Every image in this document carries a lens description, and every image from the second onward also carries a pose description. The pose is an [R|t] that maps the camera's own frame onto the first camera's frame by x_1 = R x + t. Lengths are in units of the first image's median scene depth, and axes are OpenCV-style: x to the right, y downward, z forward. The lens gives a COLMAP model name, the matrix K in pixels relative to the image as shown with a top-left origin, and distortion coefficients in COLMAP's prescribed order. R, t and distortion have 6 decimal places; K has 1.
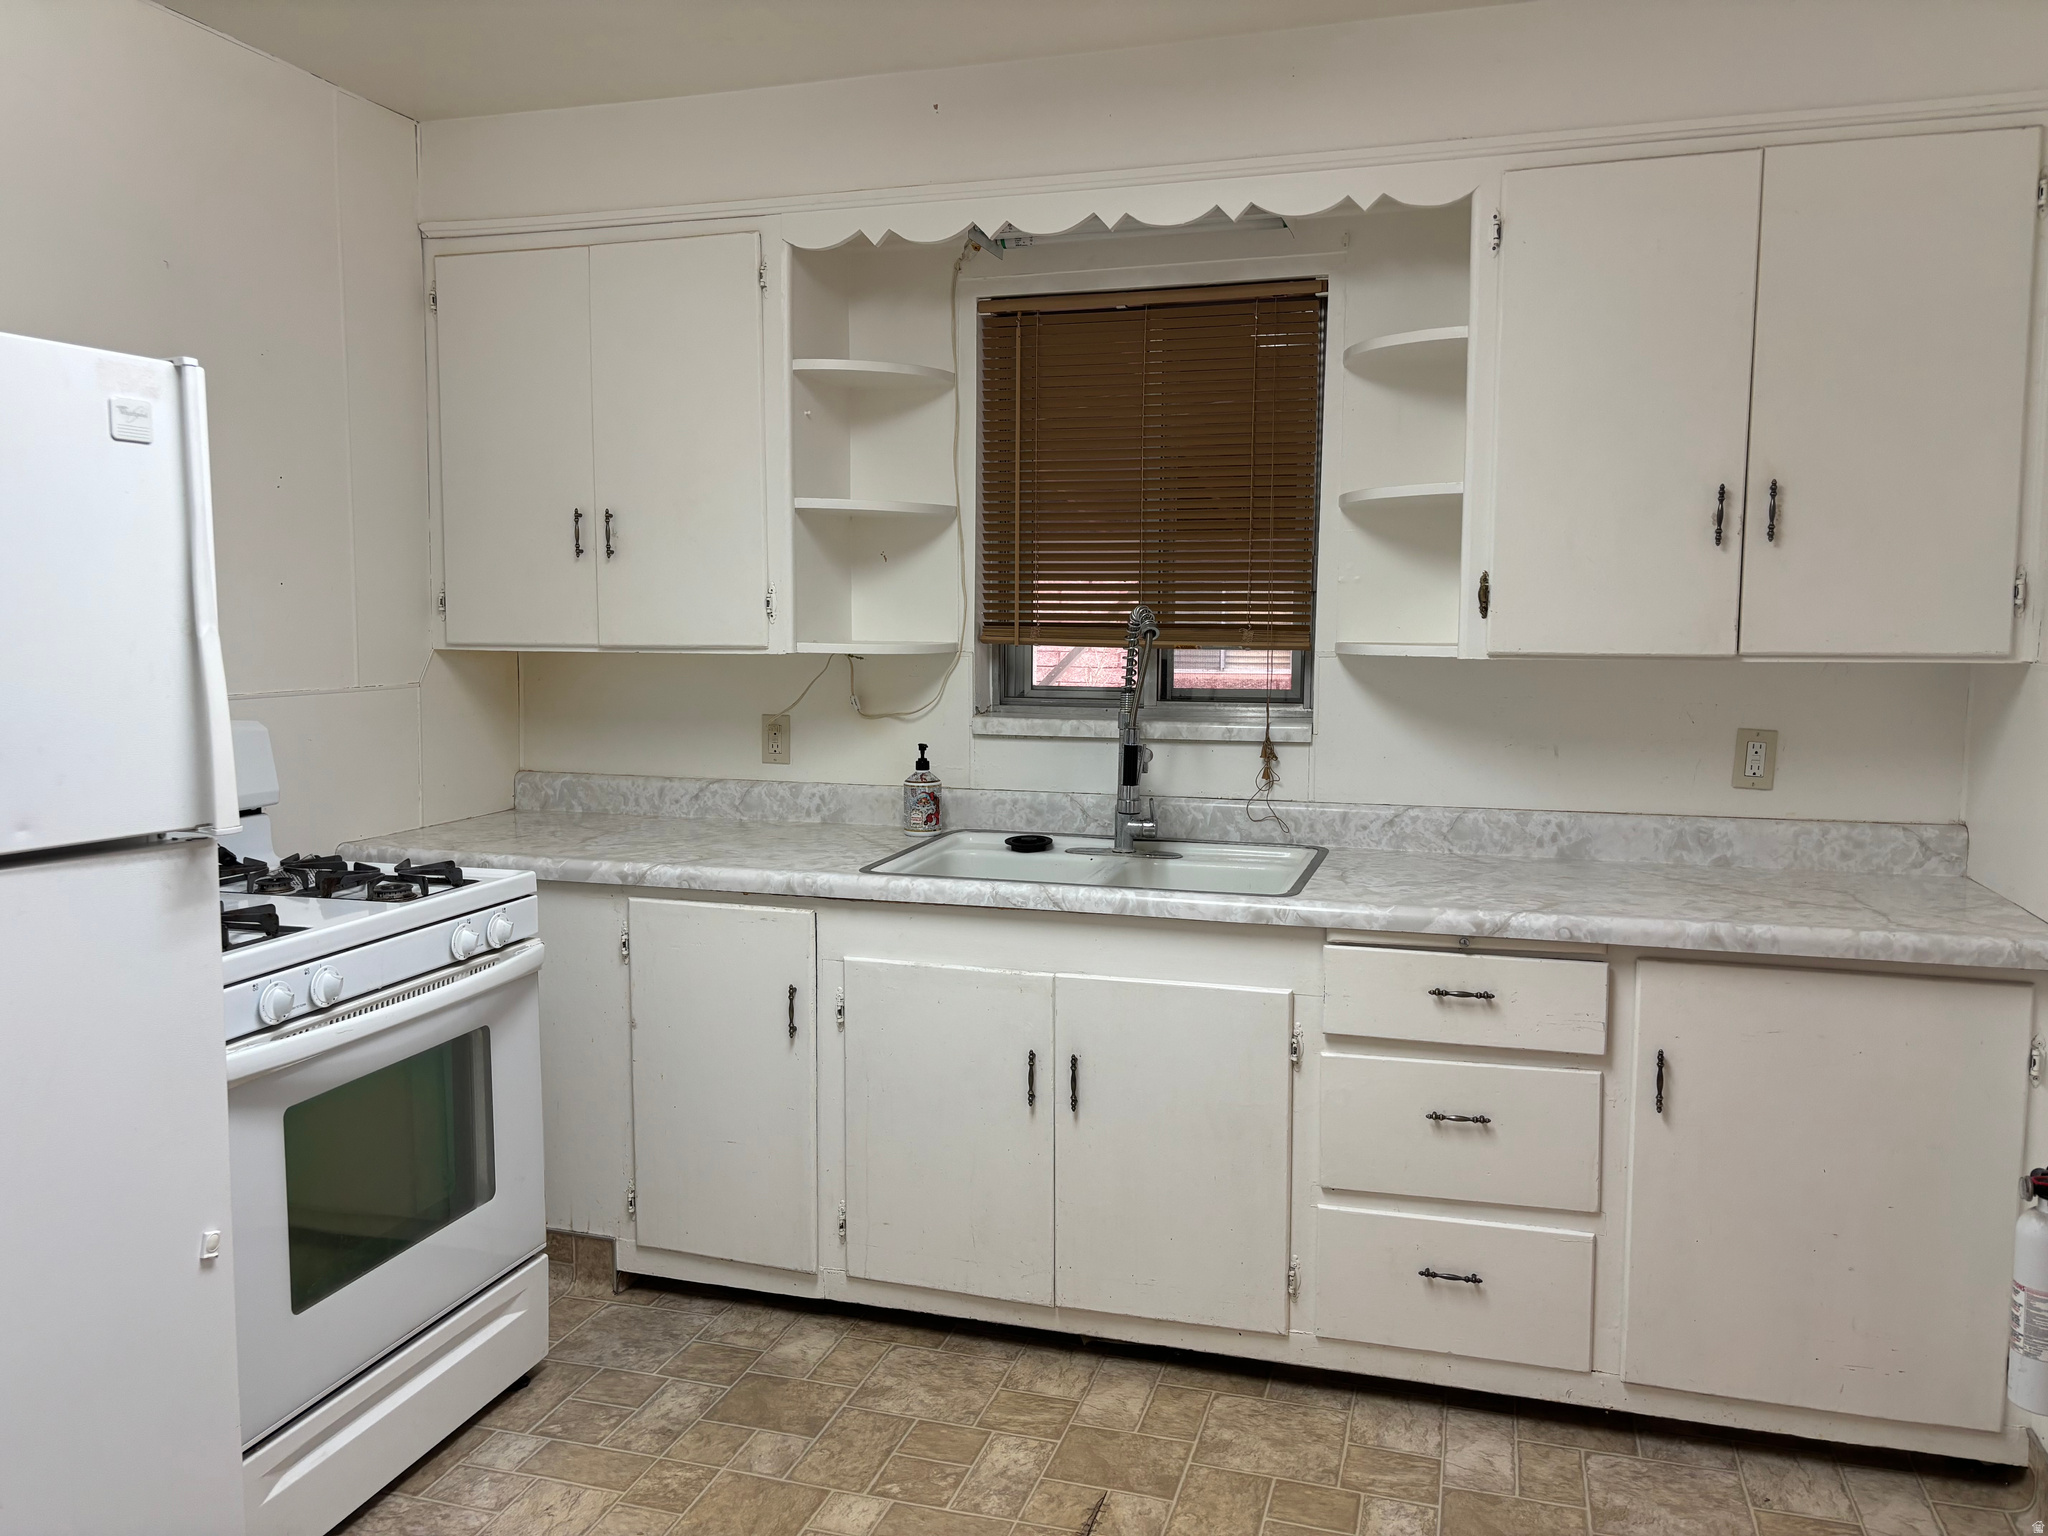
lens RADIAL K [[1542.2, 0, 1014.8], [0, 1542.2, 760.5], [0, 0, 1]] dist [0.059308, -0.062679]
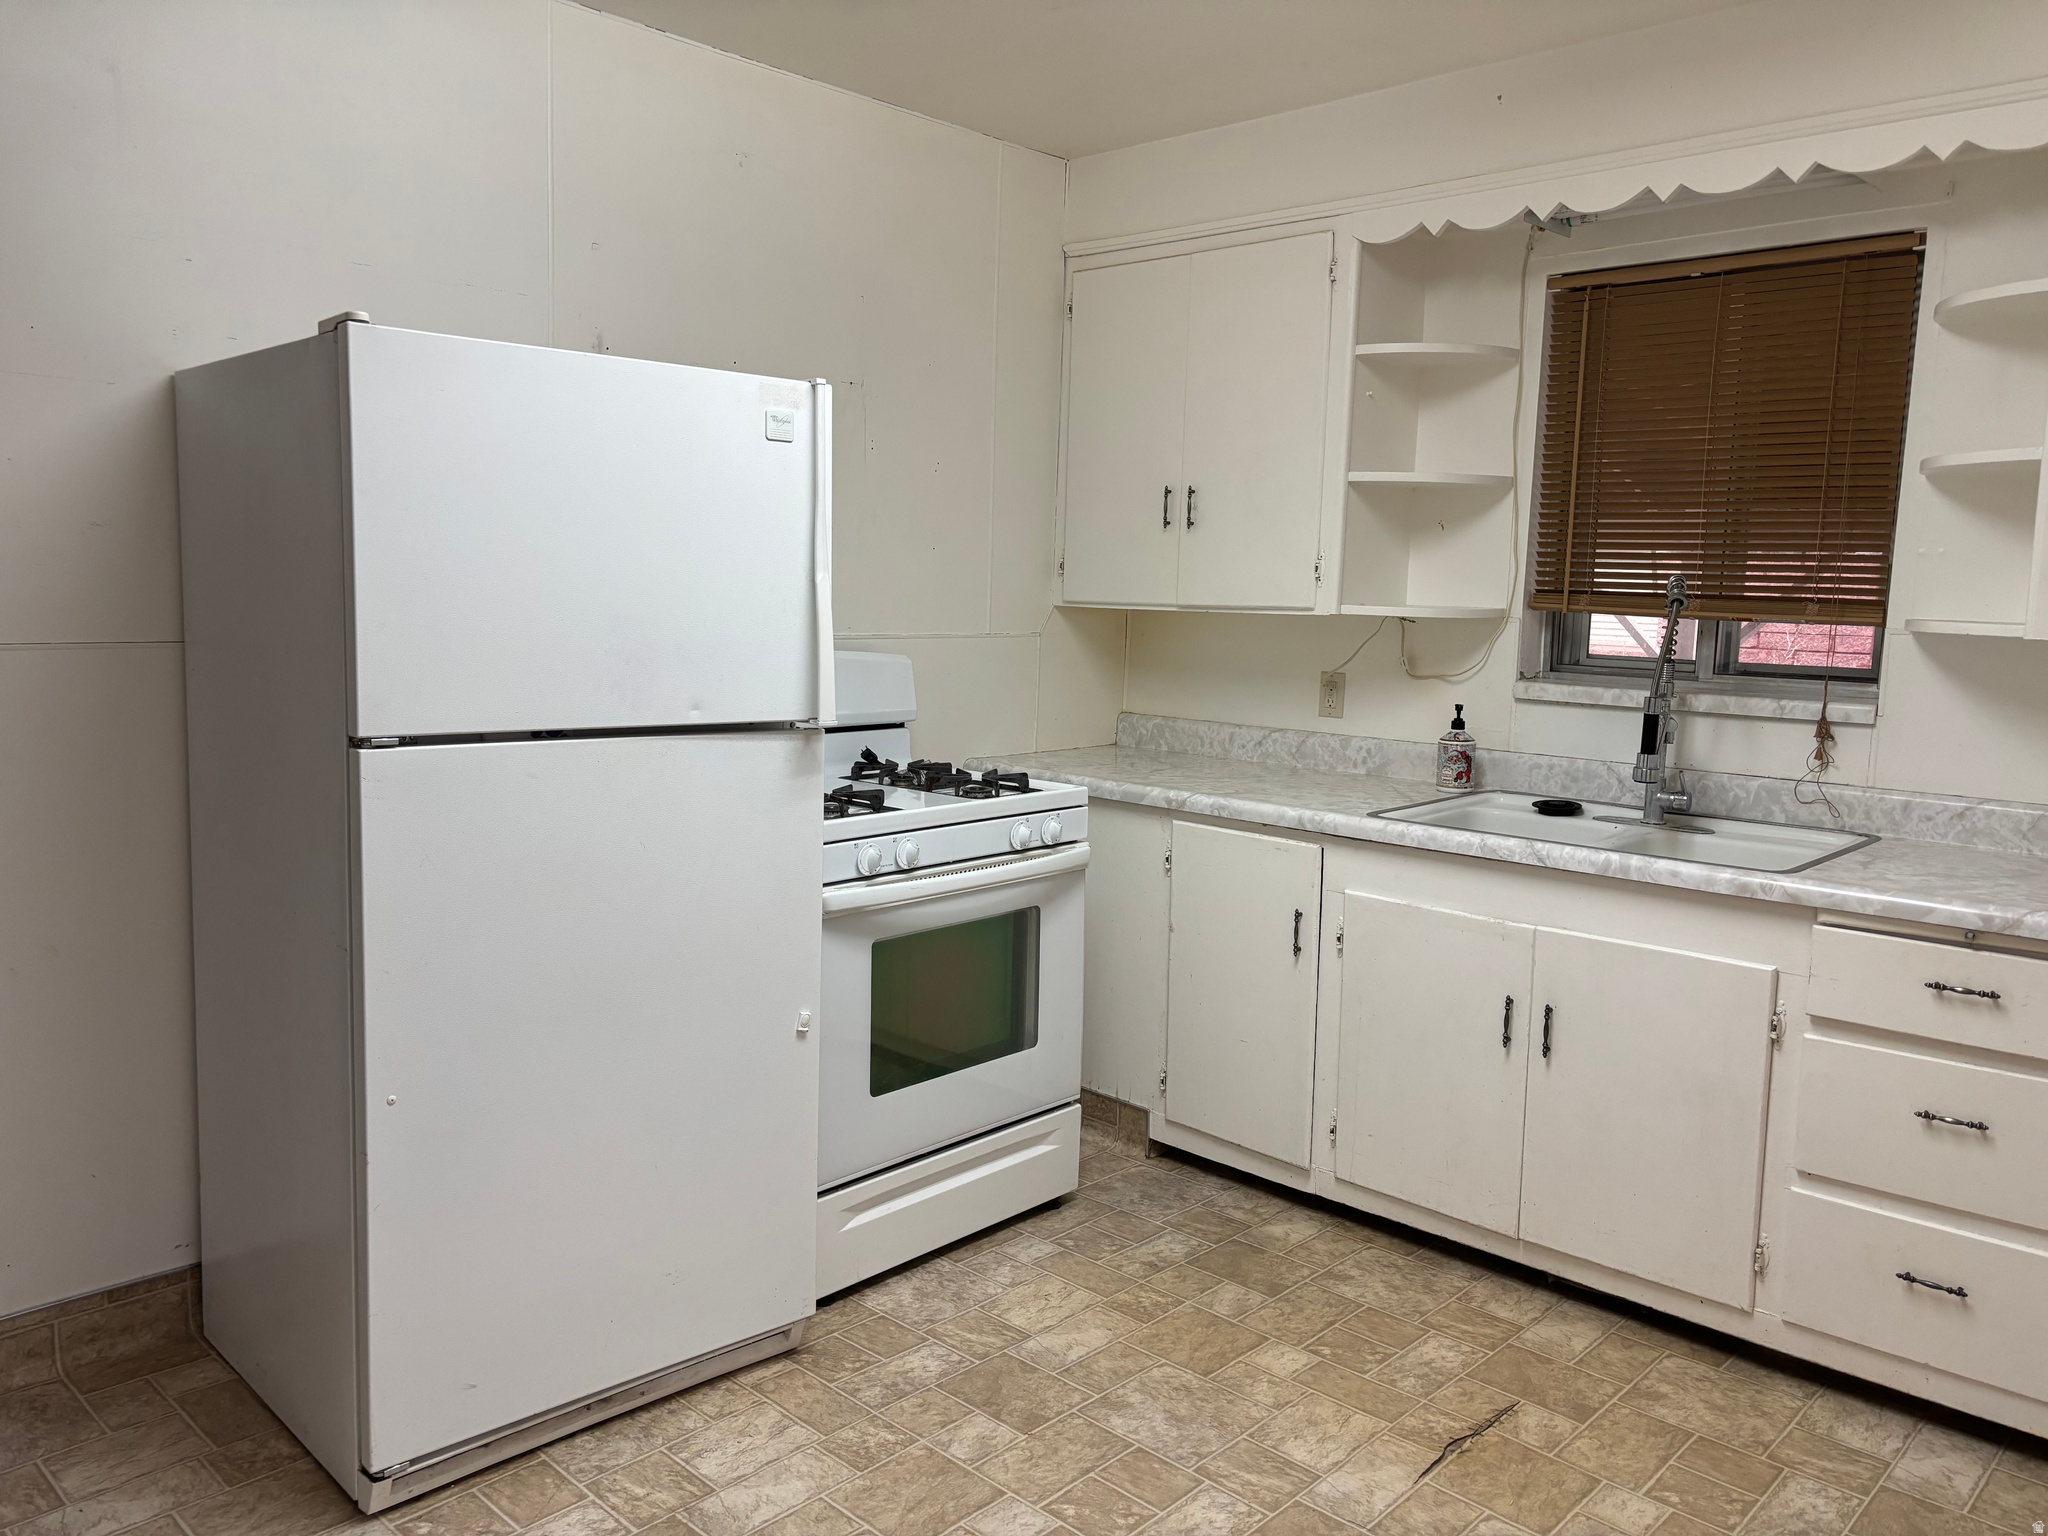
lens RADIAL K [[1542.2, 0, 1021.1], [0, 1542.2, 763.3], [0, 0, 1]] dist [0.059308, -0.062679]
pose [[0.896264, 0.072574, -0.437543, 0.160717], [-0.064539, 0.997362, 0.033228, 0.015559], [0.438800, -0.001543, 0.898583, -0.096725]]
